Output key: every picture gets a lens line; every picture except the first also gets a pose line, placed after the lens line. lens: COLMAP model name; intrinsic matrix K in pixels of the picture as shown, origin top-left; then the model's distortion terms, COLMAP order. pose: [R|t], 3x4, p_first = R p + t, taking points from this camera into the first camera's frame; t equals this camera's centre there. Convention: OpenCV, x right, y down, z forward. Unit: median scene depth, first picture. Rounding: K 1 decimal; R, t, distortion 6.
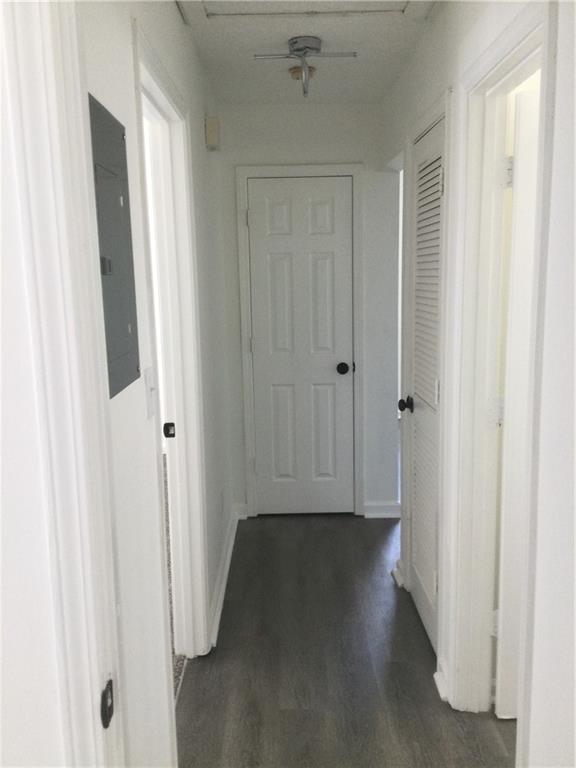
lens RADIAL K [[699.0, 0, 289.3], [0, 699.0, 384.9], [0, 0, 1]] dist [0.117602, -0.201176]
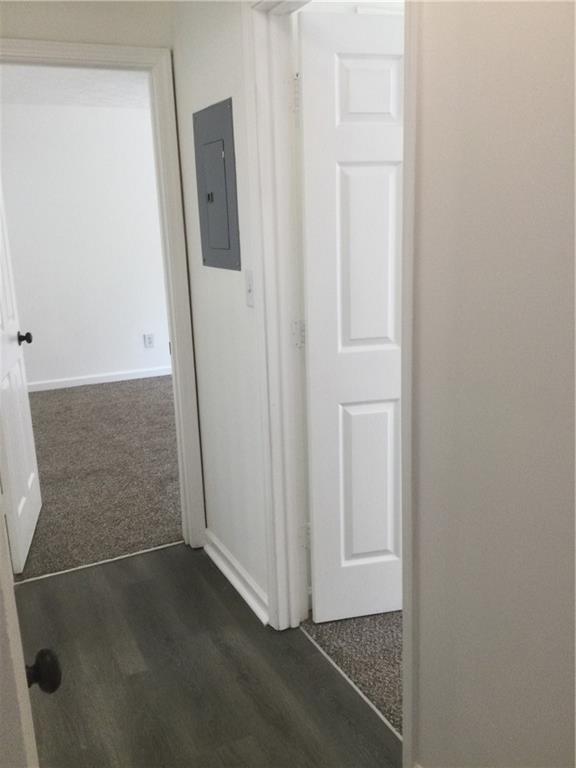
lens RADIAL K [[699.0, 0, 287.7], [0, 699.0, 382.6], [0, 0, 1]] dist [0.117602, -0.201176]
pose [[-0.899835, 0.154845, -0.407824, 0.197271], [-0.018089, 0.920832, 0.389539, -0.218711], [0.435856, 0.357898, -0.825796, 1.379864]]
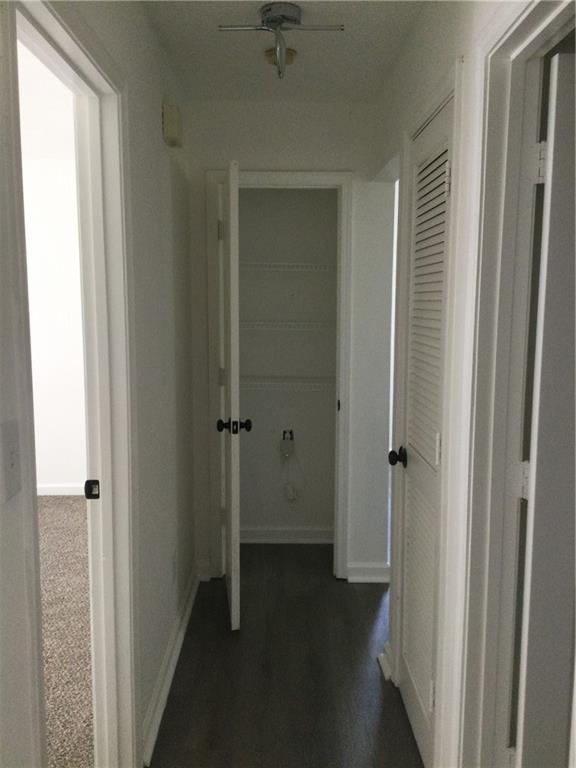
lens RADIAL K [[699.0, 0, 289.2], [0, 699.0, 382.9], [0, 0, 1]] dist [0.117602, -0.201176]
pose [[0.999673, 0.023895, 0.009114, 0.033548], [-0.023515, 0.998932, -0.039767, -0.025035], [-0.010054, 0.039540, 0.999167, 0.201773]]
